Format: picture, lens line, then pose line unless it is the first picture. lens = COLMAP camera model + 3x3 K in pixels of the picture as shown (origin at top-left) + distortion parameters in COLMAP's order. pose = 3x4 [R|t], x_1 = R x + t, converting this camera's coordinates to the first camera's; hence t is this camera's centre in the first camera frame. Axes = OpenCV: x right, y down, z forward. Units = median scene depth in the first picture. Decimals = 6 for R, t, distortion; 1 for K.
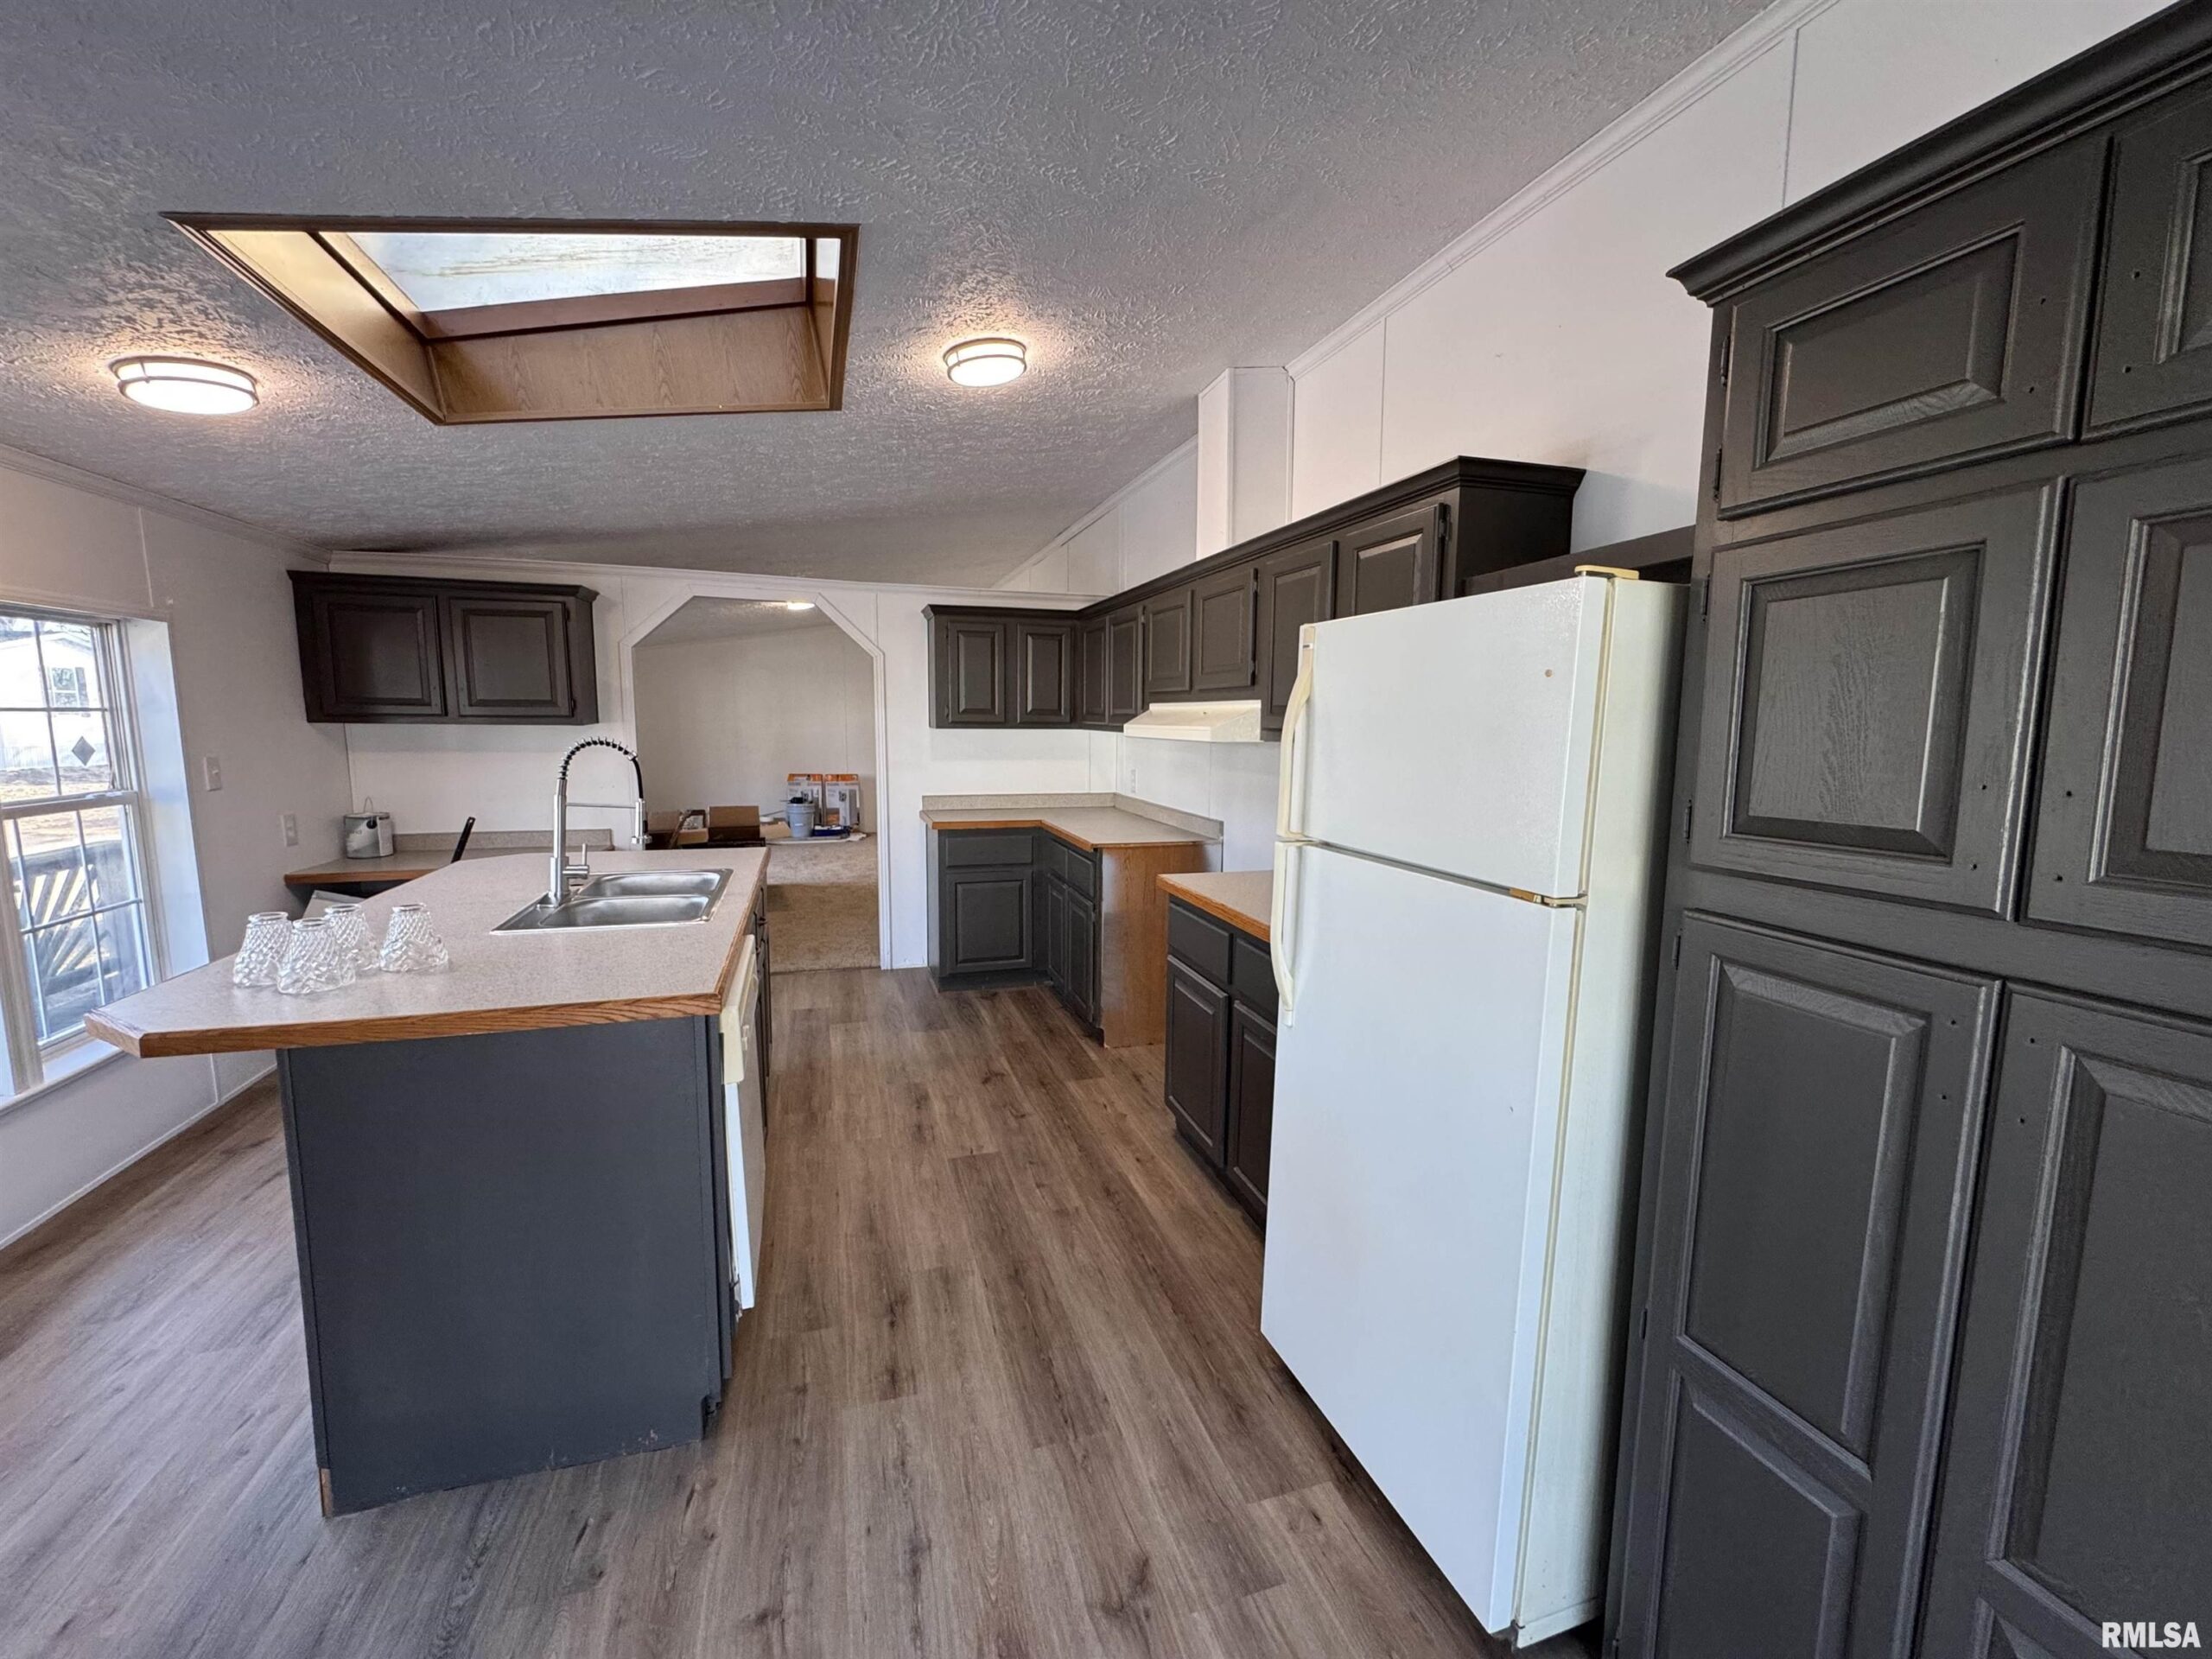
lens RADIAL K [[886.5, 0, 1088.7], [0, 886.5, 824.6], [0, 0, 1]] dist [-0.002684, 0.000499]
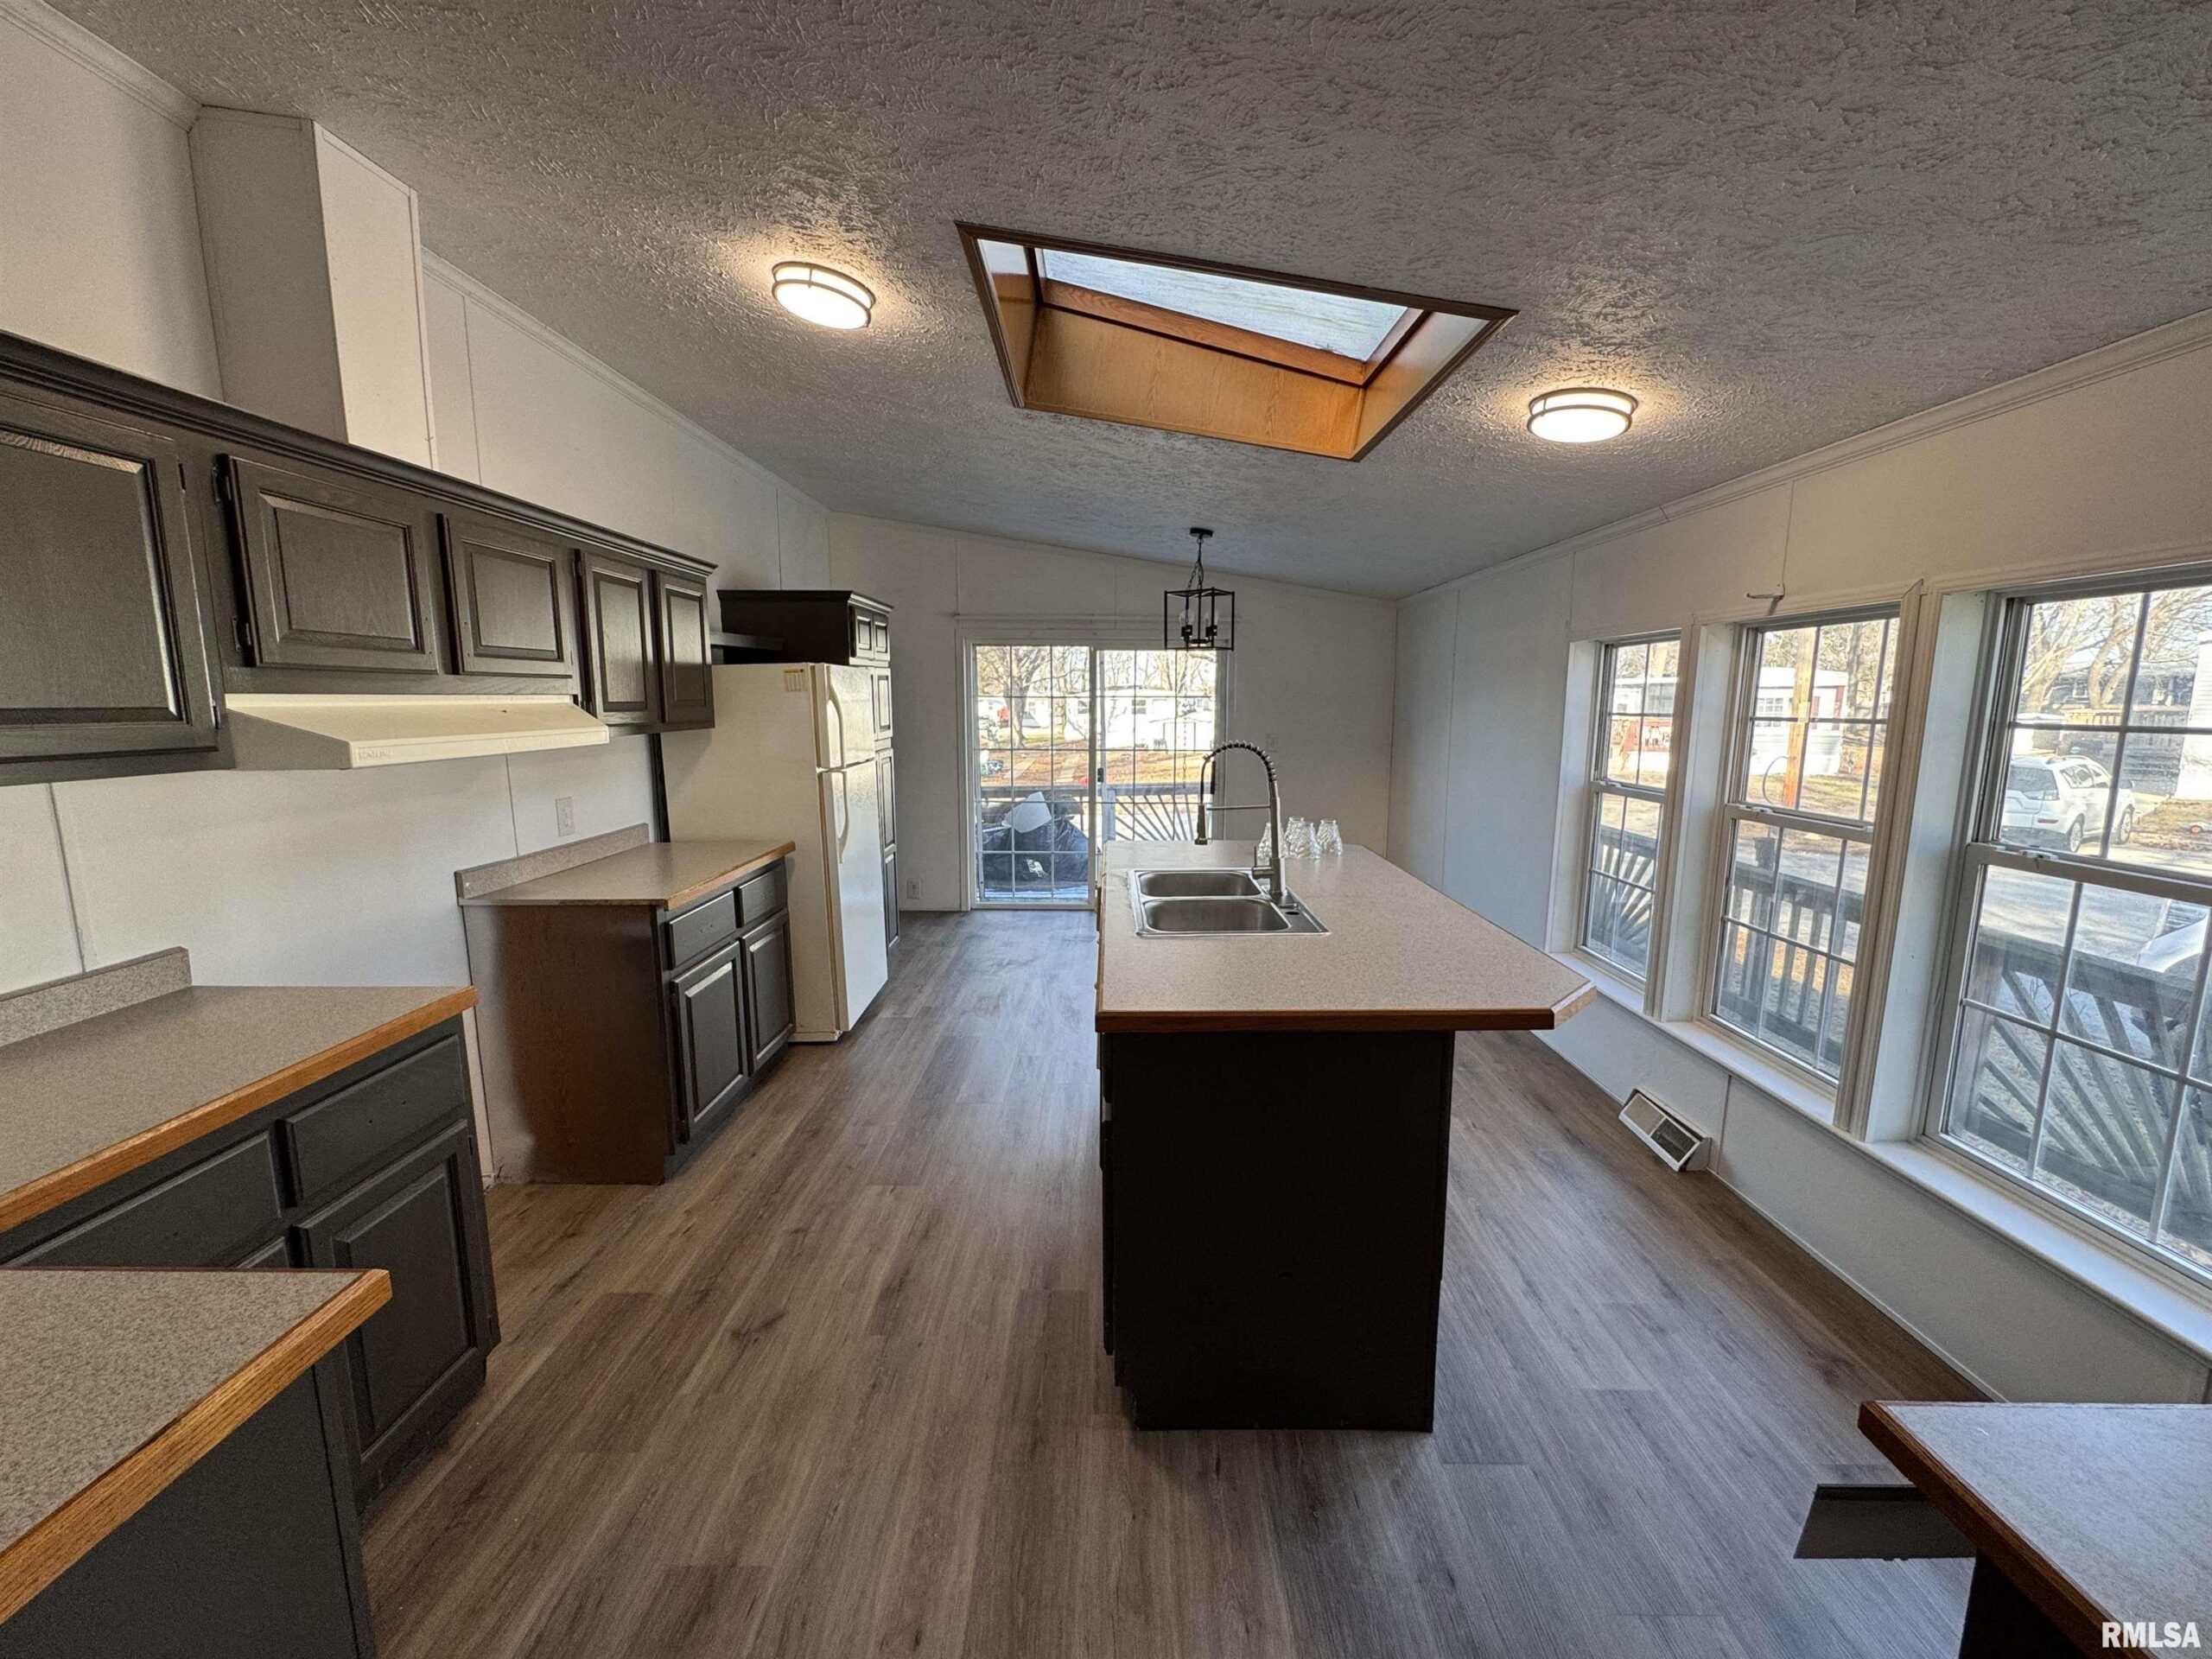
lens RADIAL K [[886.5, 0, 1096.5], [0, 886.5, 844.0], [0, 0, 1]] dist [-0.002684, 0.000499]
pose [[-0.951403, -0.053241, 0.303310, -0.657940], [0.033480, 0.961220, 0.273742, -0.247071], [-0.306122, 0.270593, -0.912726, 1.858617]]
